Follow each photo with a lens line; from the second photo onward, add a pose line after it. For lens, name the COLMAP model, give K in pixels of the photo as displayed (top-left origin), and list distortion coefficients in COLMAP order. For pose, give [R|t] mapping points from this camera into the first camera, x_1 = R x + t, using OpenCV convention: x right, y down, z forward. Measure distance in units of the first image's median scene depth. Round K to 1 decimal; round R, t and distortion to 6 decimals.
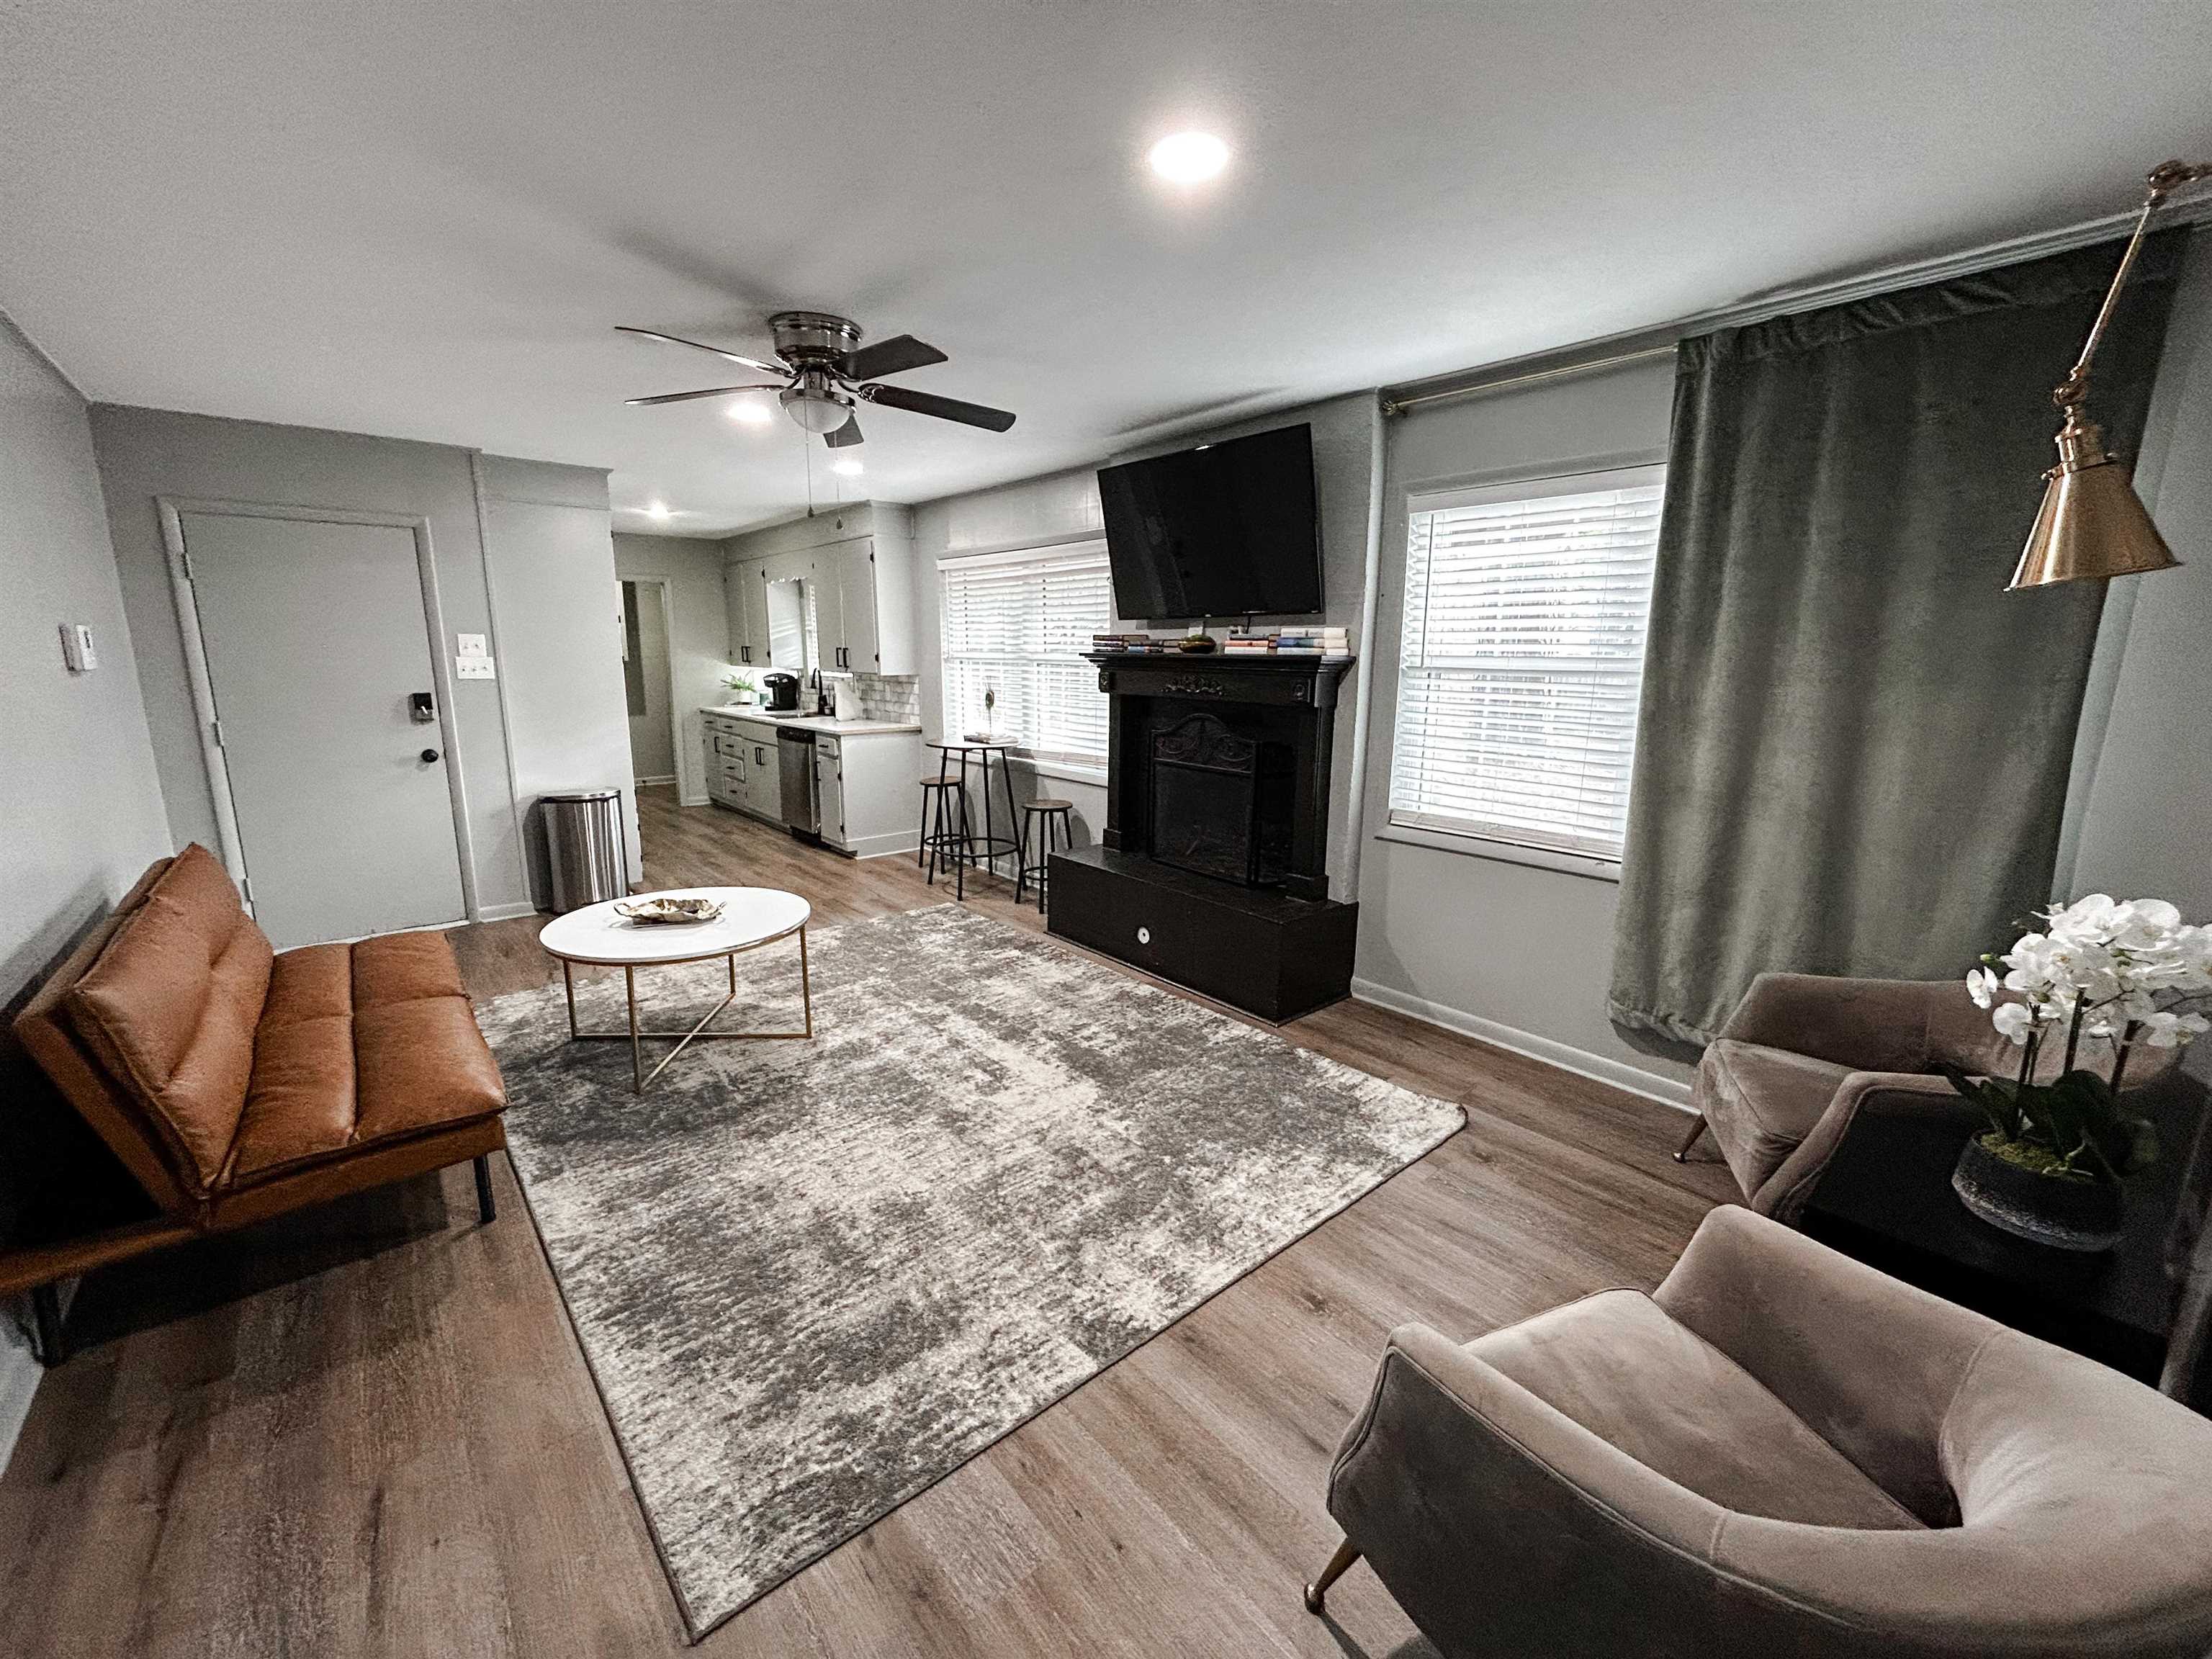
lens RADIAL K [[890.5, 0, 1097.8], [0, 890.5, 824.5], [0, 0, 1]] dist [0.000995, 0.001804]
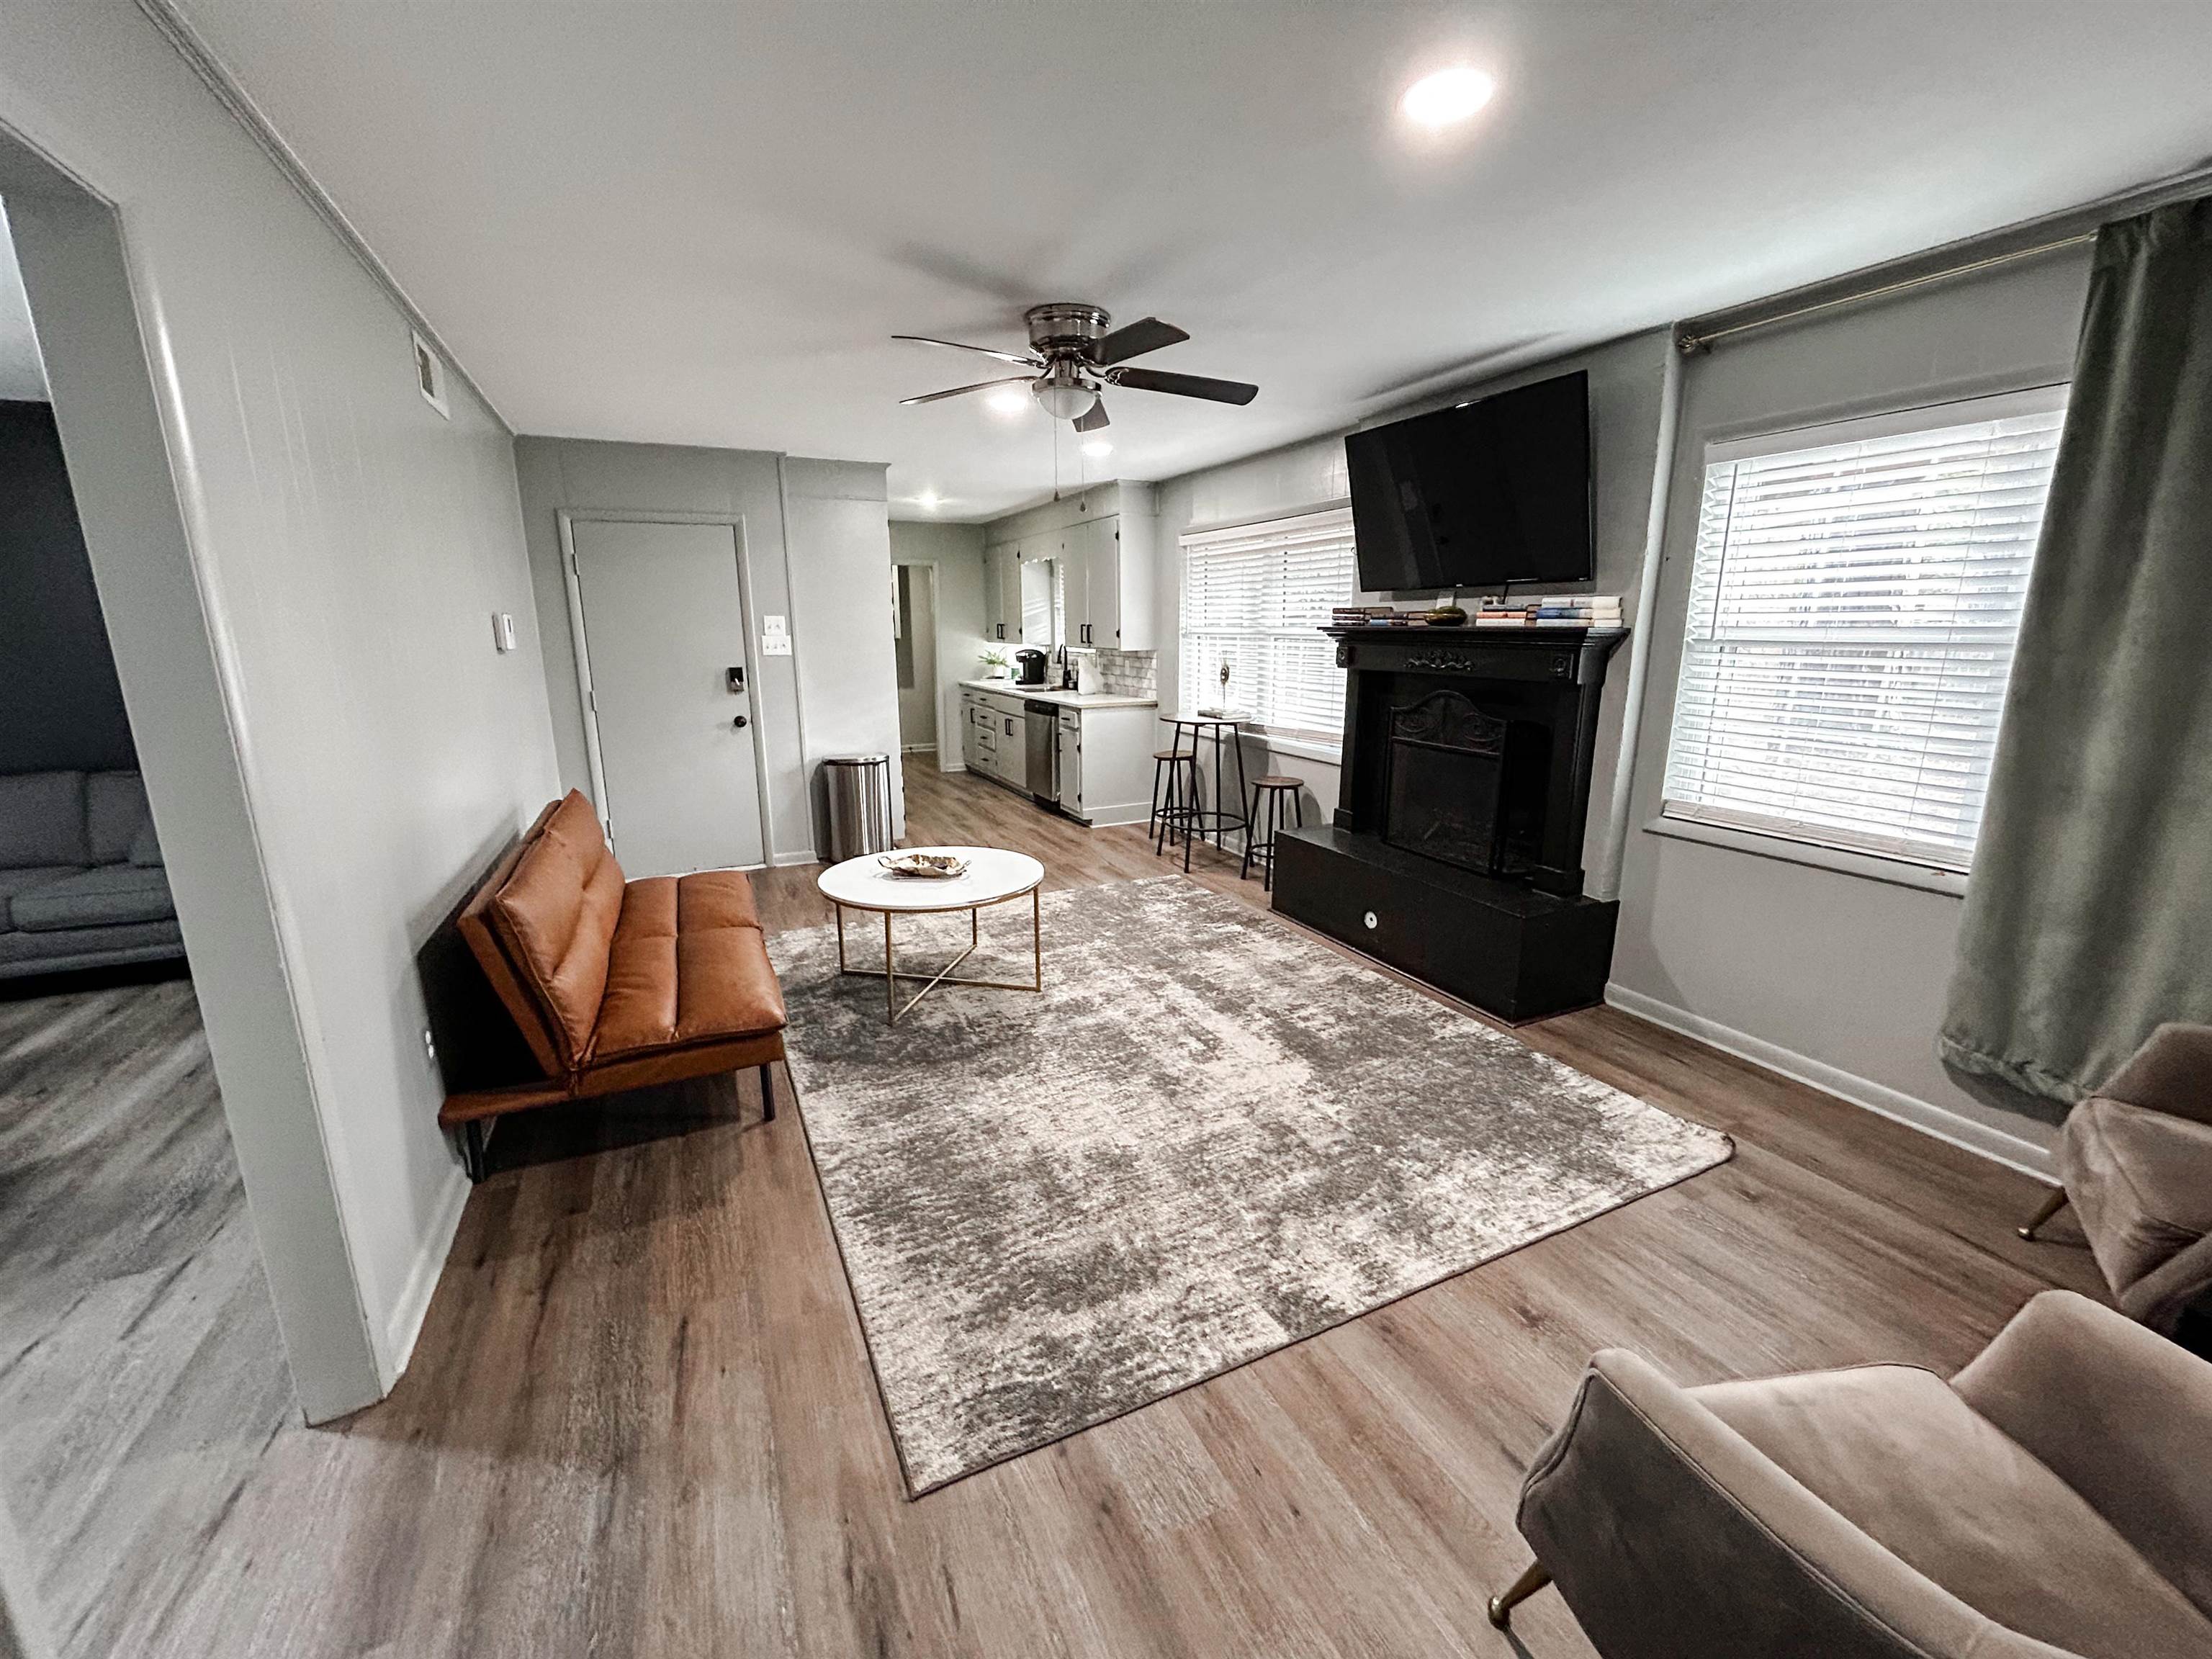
lens RADIAL K [[890.5, 0, 1104.2], [0, 890.5, 823.5], [0, 0, 1]] dist [0.000995, 0.001804]
pose [[0.966169, 0.046026, -0.253770, 0.016039], [-0.039260, 0.998727, 0.031662, 0.000679], [0.254904, -0.020627, 0.966746, -0.010971]]
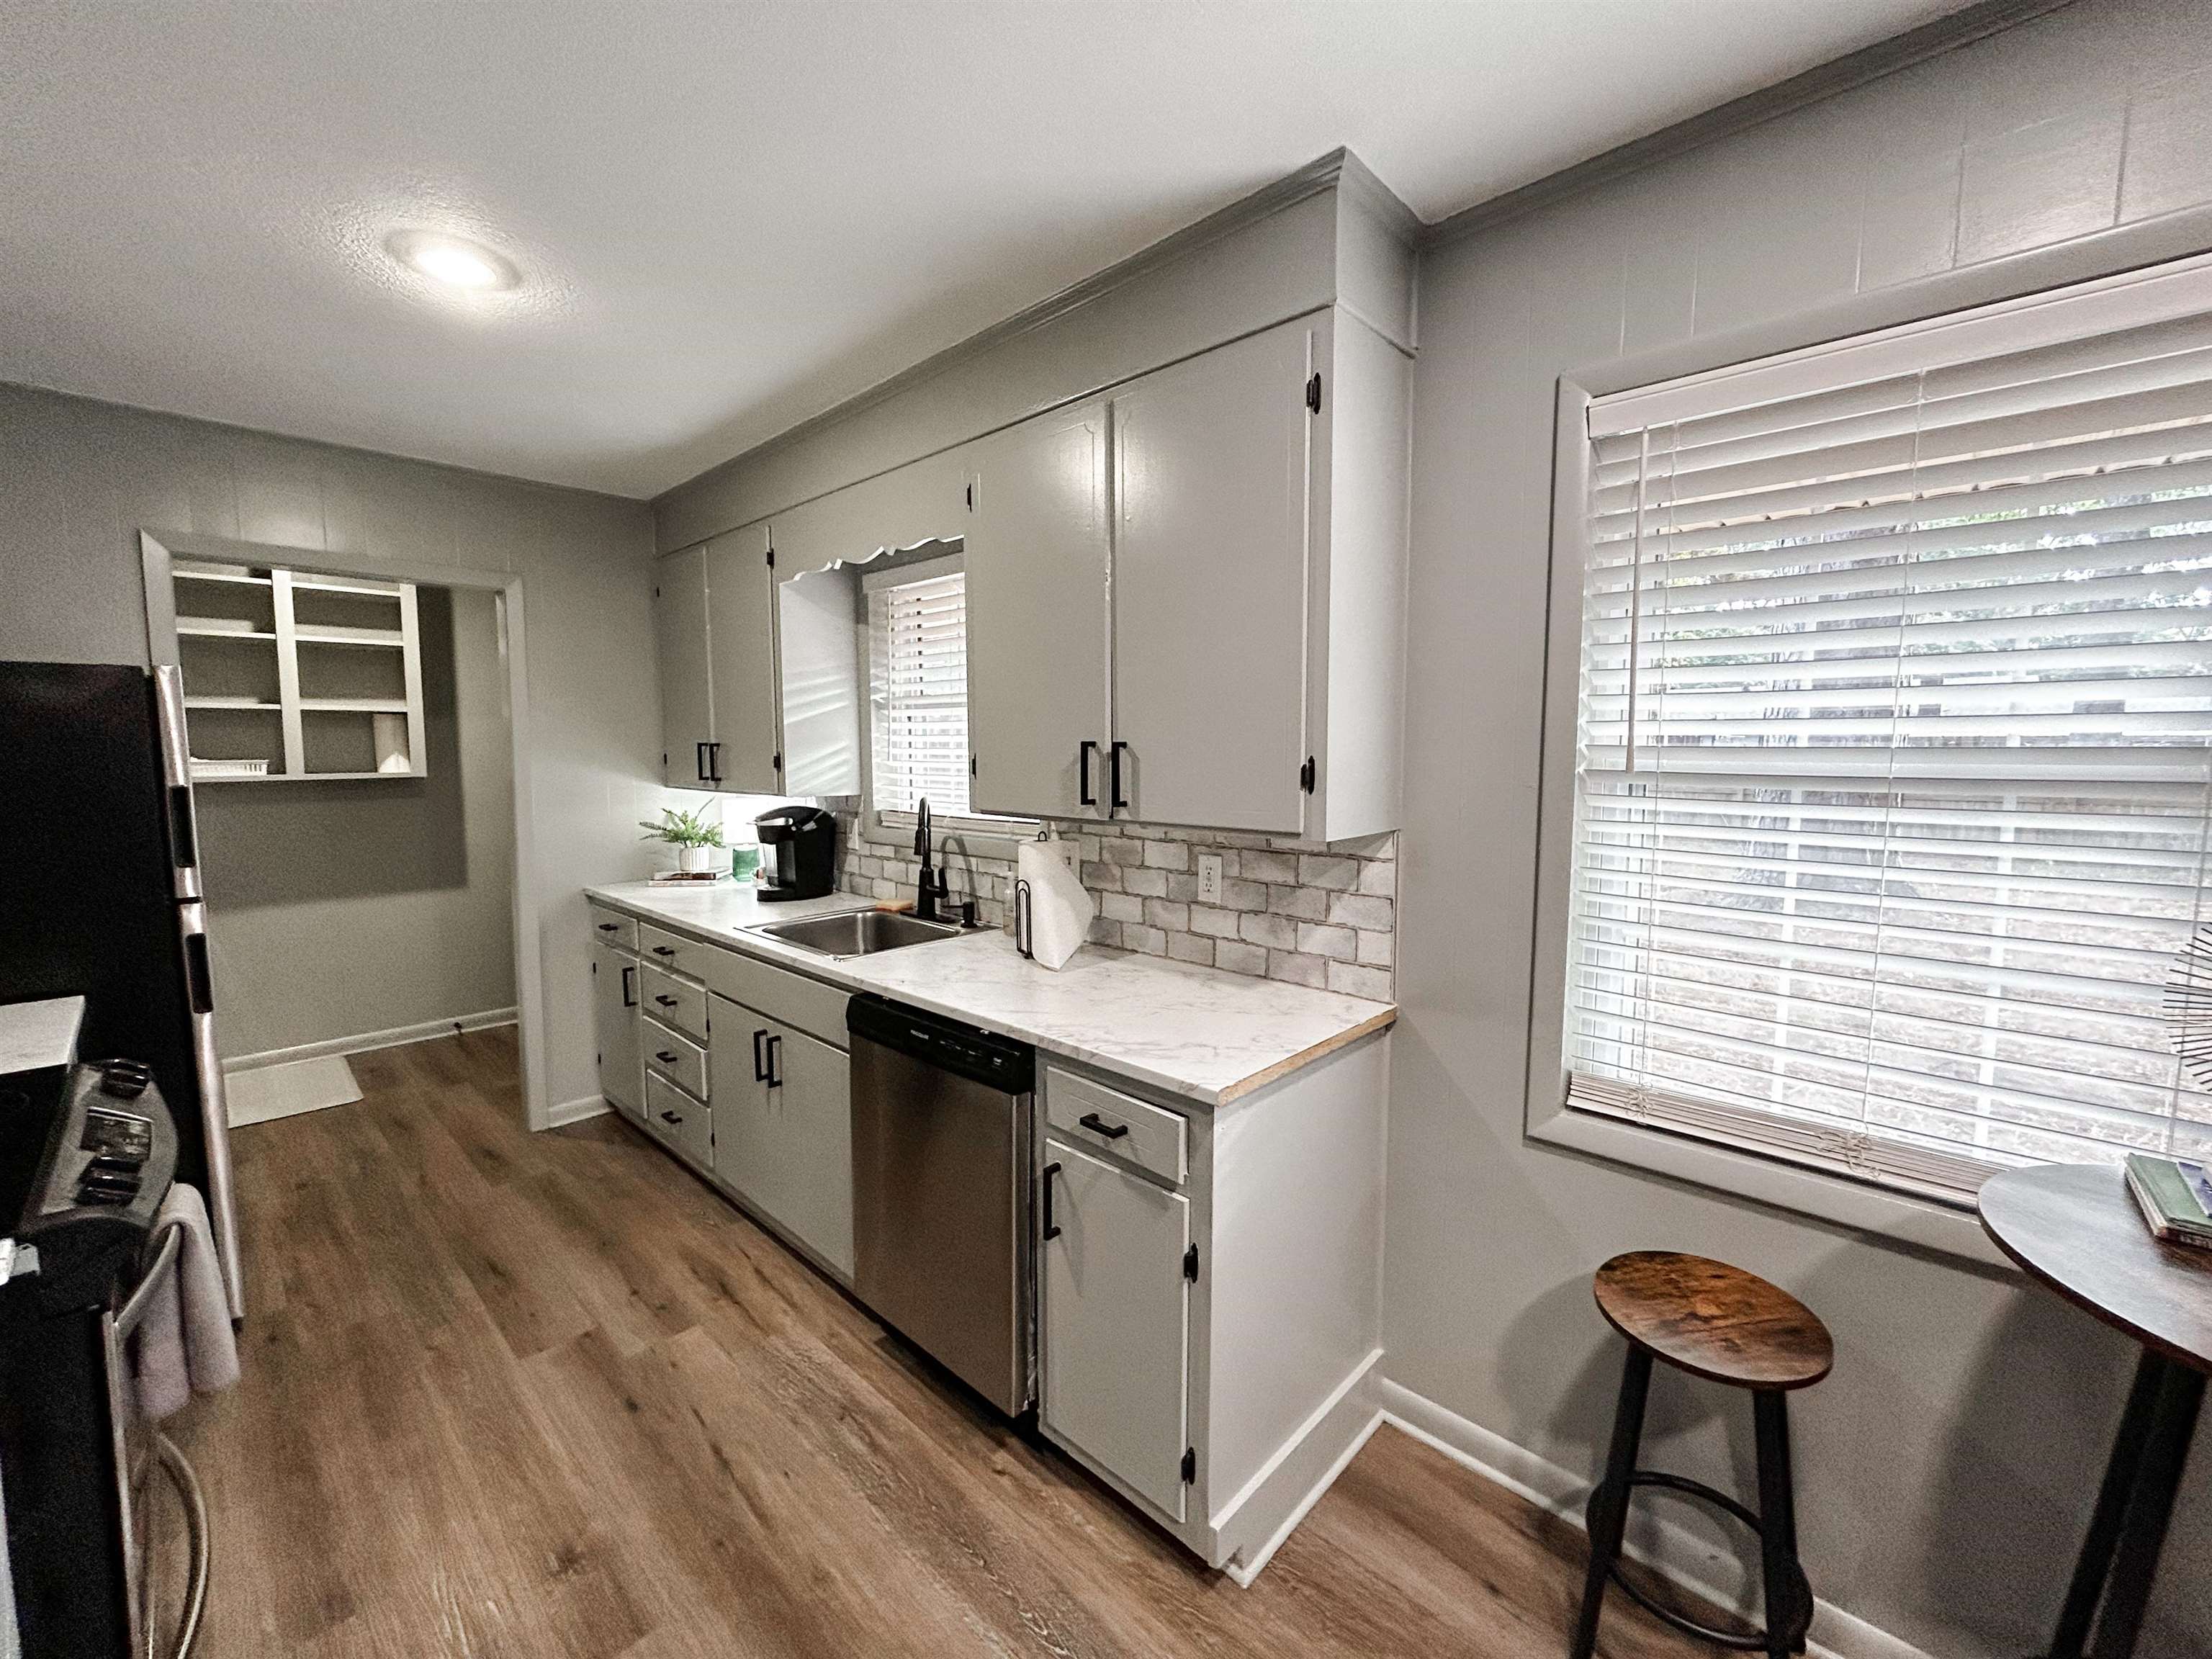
lens RADIAL K [[890.5, 0, 1088.3], [0, 890.5, 812.6], [0, 0, 1]] dist [0.000995, 0.001804]
pose [[0.994785, -0.019236, 0.100165, -0.676715], [0.030874, 0.992773, -0.115968, -0.296231], [-0.097211, 0.118455, 0.988189, 1.495218]]
